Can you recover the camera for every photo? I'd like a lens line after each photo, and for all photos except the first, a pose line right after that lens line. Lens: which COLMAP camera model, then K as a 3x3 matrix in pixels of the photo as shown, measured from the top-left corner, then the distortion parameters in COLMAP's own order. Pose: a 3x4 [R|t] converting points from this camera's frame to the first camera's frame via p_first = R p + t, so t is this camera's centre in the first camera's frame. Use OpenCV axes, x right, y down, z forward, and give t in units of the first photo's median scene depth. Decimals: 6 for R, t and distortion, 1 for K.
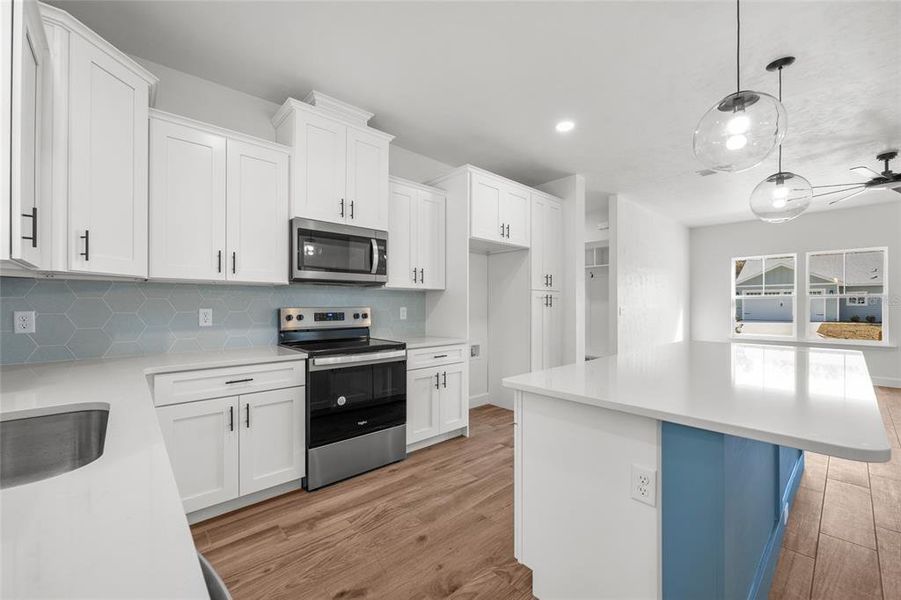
lens RADIAL K [[362.1, 0, 448.2], [0, 362.1, 305.8], [0, 0, 1]] dist [-0.003779, 0.001313]
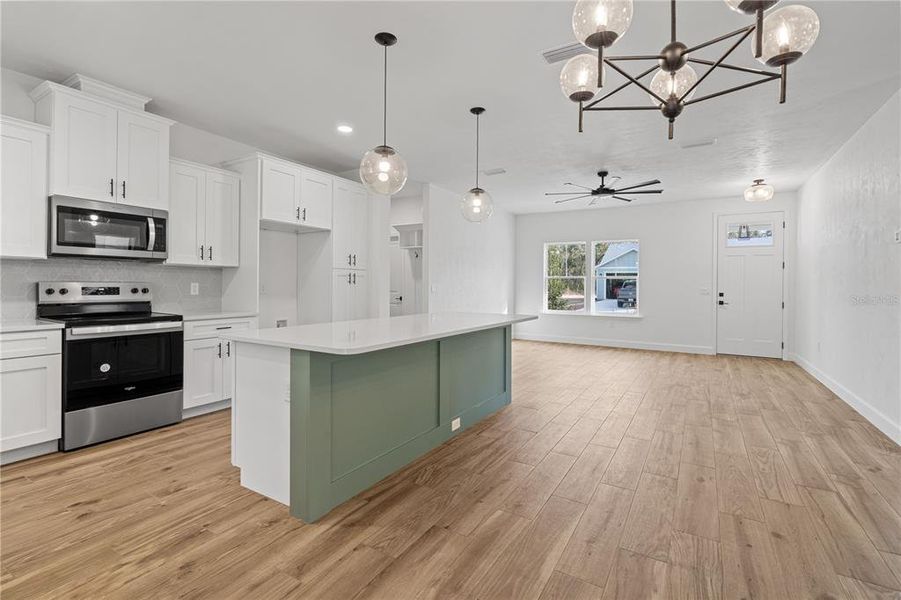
lens RADIAL K [[414.7, 0, 448.4], [0, 414.7, 286.1], [0, 0, 1]] dist [-0.005936, 0.001928]
pose [[0.958544, 0.007127, 0.284856, 0.321442], [-0.007824, 0.999969, 0.001309, 0.007944], [-0.284837, -0.003484, 0.958570, -0.455101]]
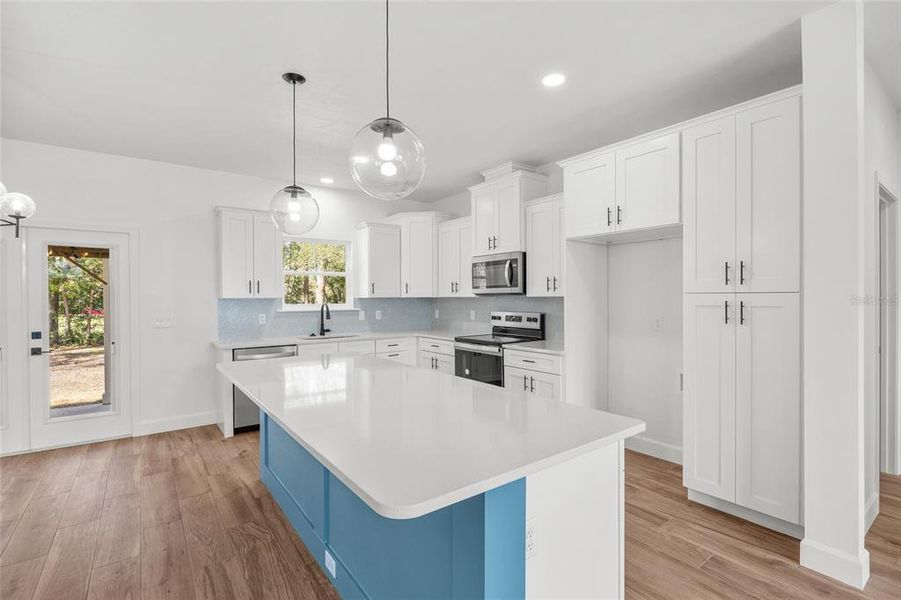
lens RADIAL K [[414.7, 0, 447.9], [0, 414.7, 301.0], [0, 0, 1]] dist [-0.005936, 0.001928]
pose [[-0.092204, 0.009068, -0.995699, 1.443063], [0.003582, 0.999955, 0.008775, -0.059044], [0.995734, -0.002757, -0.092233, 1.038629]]
